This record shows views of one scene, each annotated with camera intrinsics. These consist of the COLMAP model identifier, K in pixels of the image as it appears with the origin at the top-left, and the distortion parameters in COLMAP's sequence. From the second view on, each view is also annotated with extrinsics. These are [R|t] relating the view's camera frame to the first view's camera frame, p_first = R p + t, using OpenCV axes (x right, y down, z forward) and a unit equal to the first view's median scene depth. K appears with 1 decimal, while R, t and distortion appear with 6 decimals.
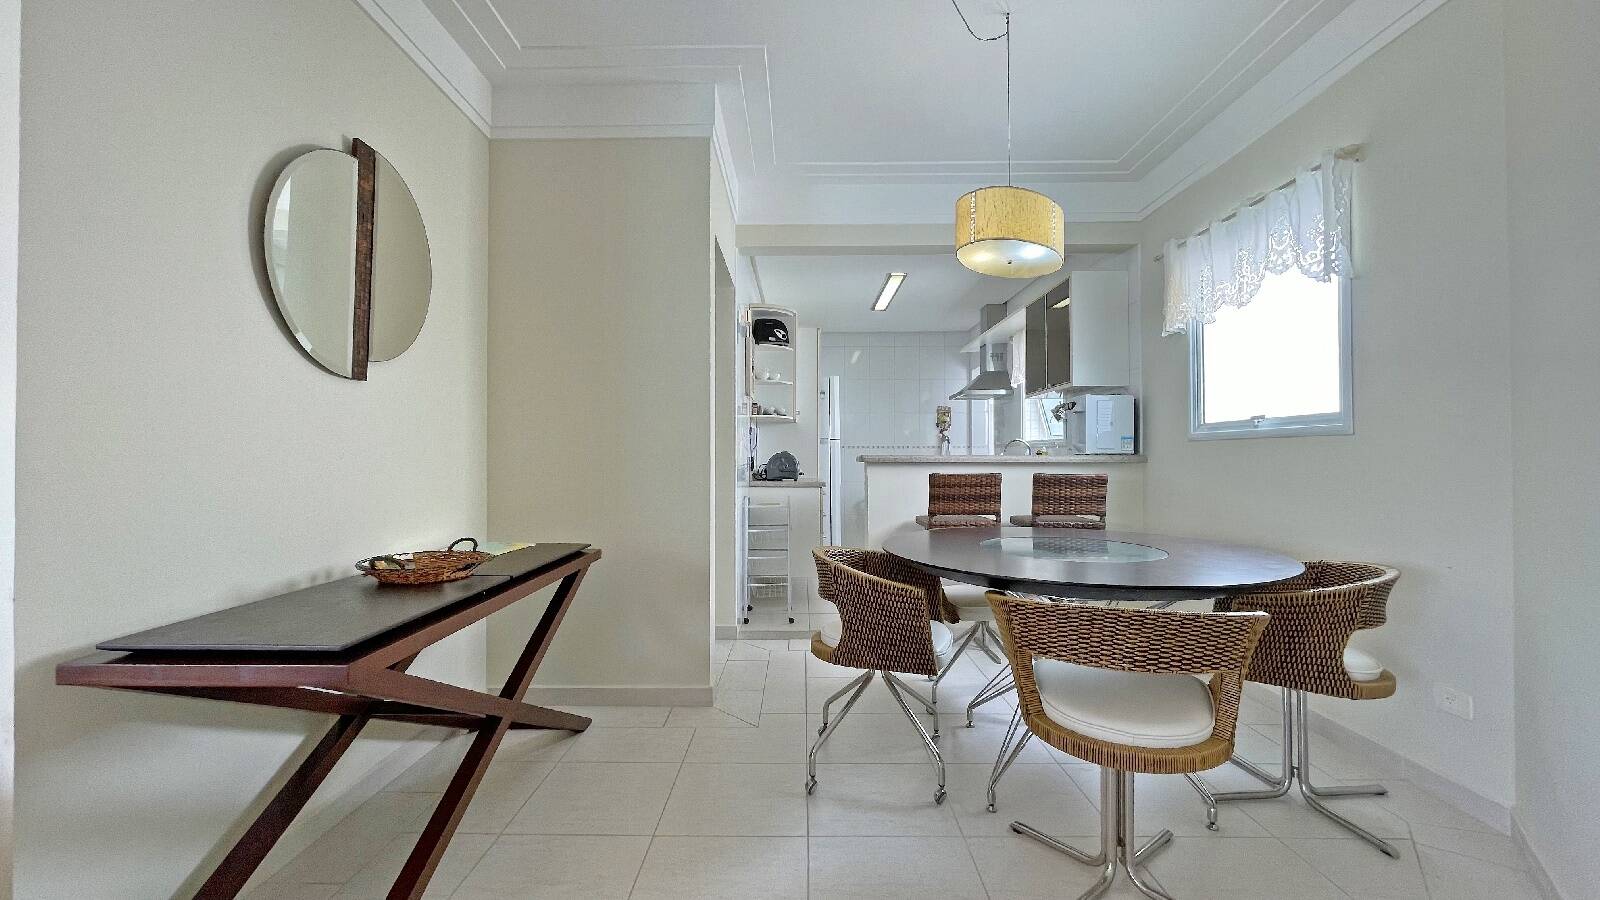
lens RADIAL K [[656.8, 0, 776.3], [0, 656.8, 448.9], [0, 0, 1]] dist [0.005724, -0.001891]
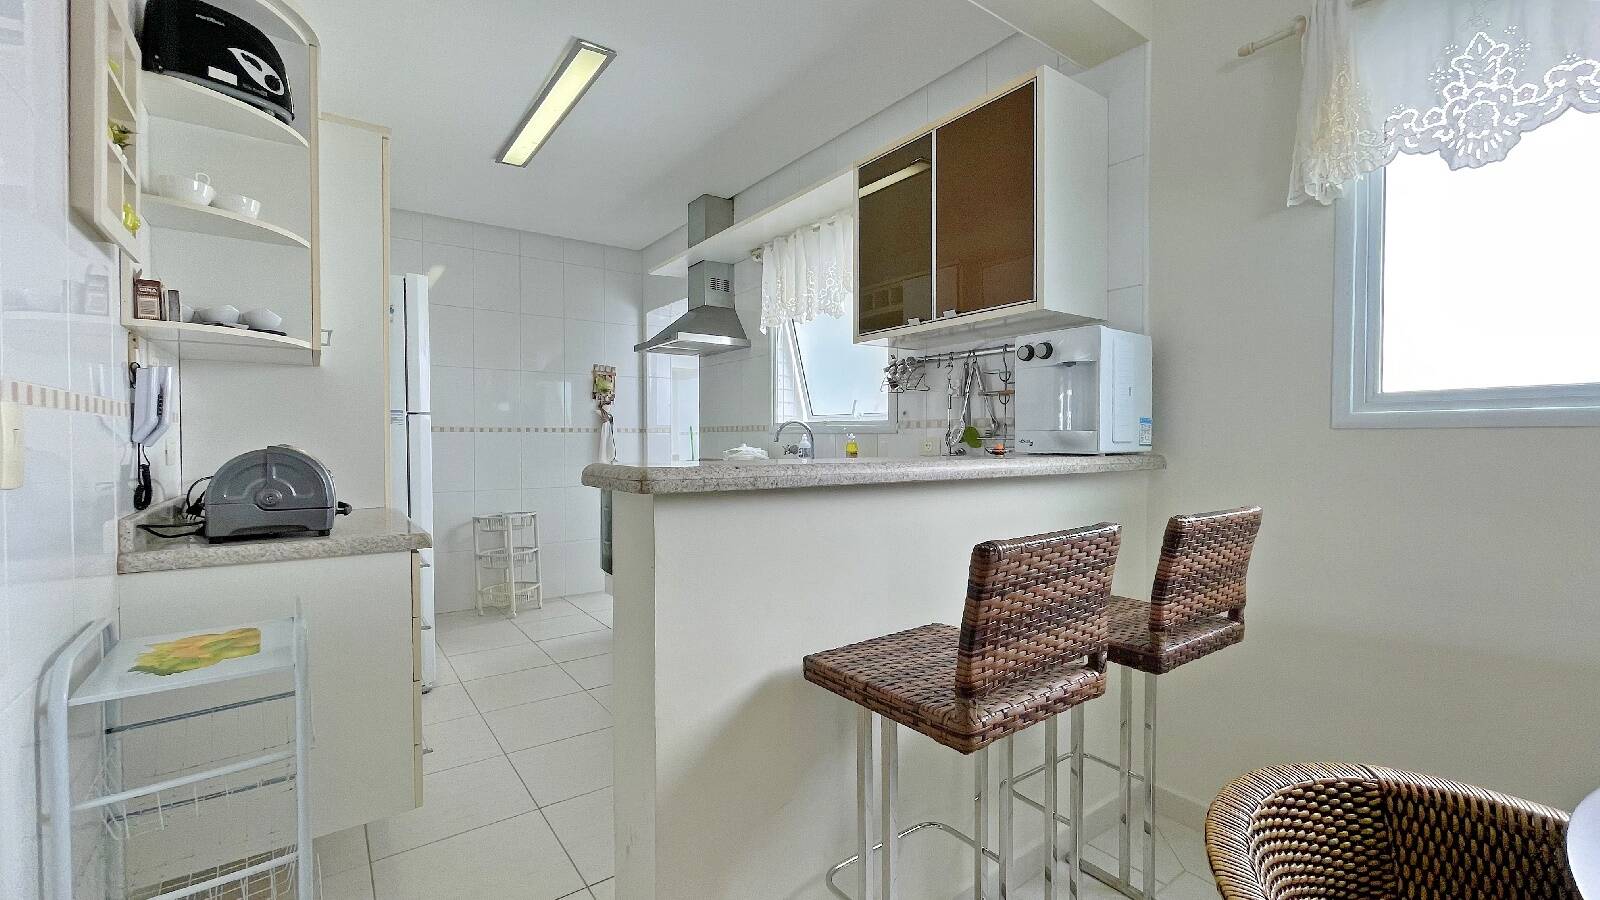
lens RADIAL K [[656.8, 0, 791.6], [0, 656.8, 449.2], [0, 0, 1]] dist [0.005724, -0.001891]
pose [[0.786360, -0.011953, 0.617653, 0.008426], [-0.005394, 0.999642, 0.026213, -0.002939], [-0.617745, -0.023945, 0.786014, 0.474788]]
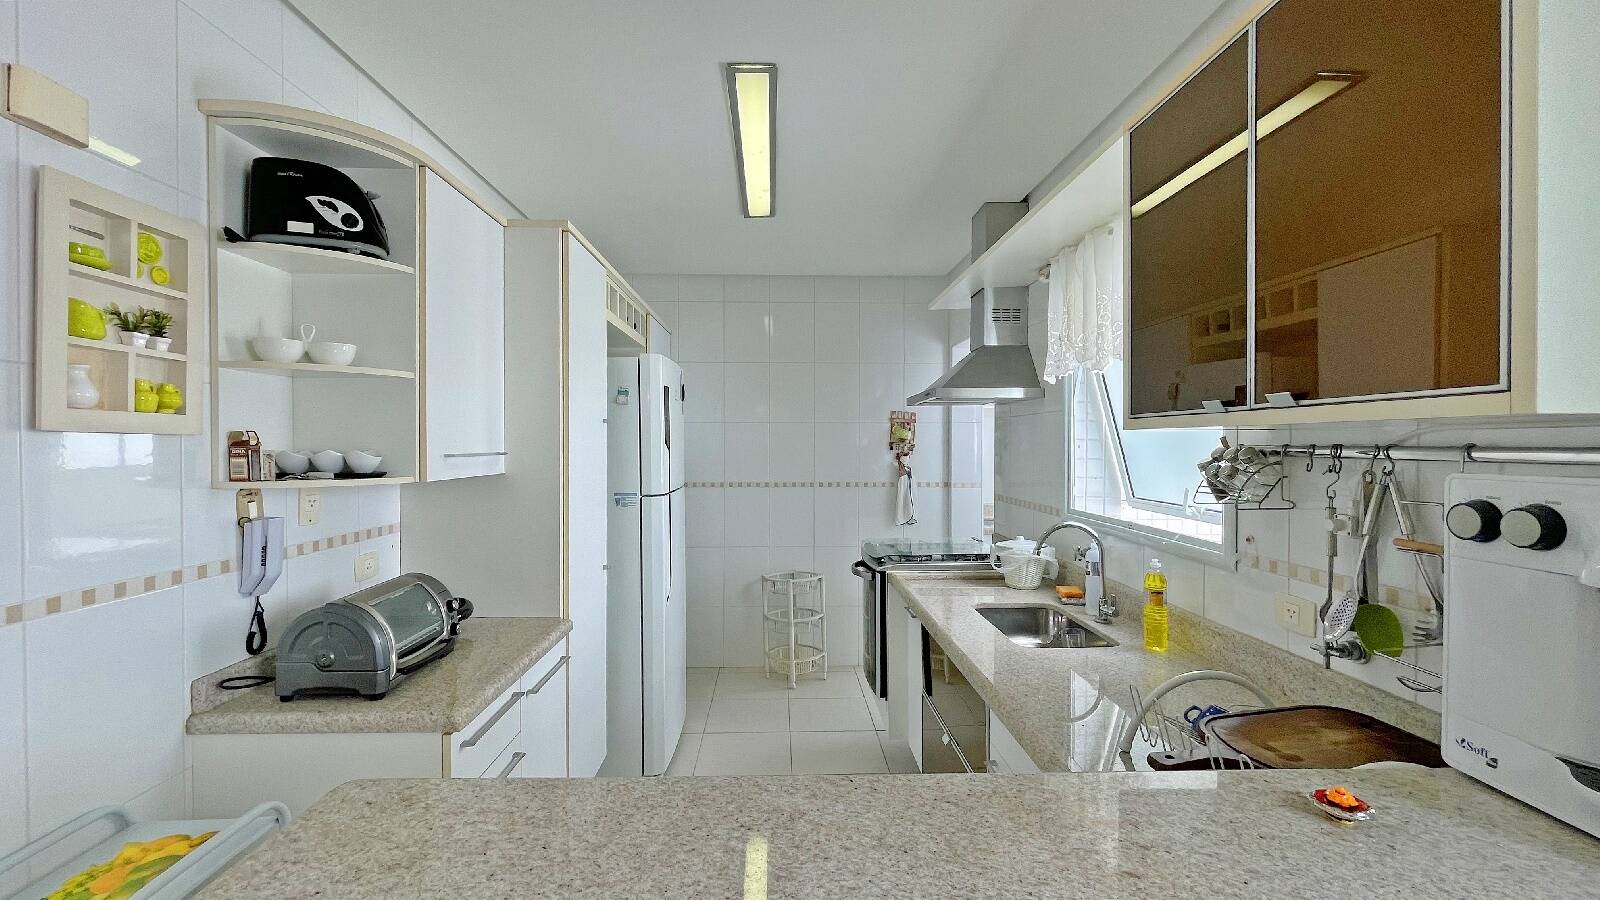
lens RADIAL K [[656.8, 0, 795.4], [0, 656.8, 443.9], [0, 0, 1]] dist [0.005724, -0.001891]
pose [[0.998489, 0.002729, 0.054883, 0.162621], [-0.003967, 0.999740, 0.022454, -0.060406], [-0.054808, -0.022637, 0.998240, 0.544547]]
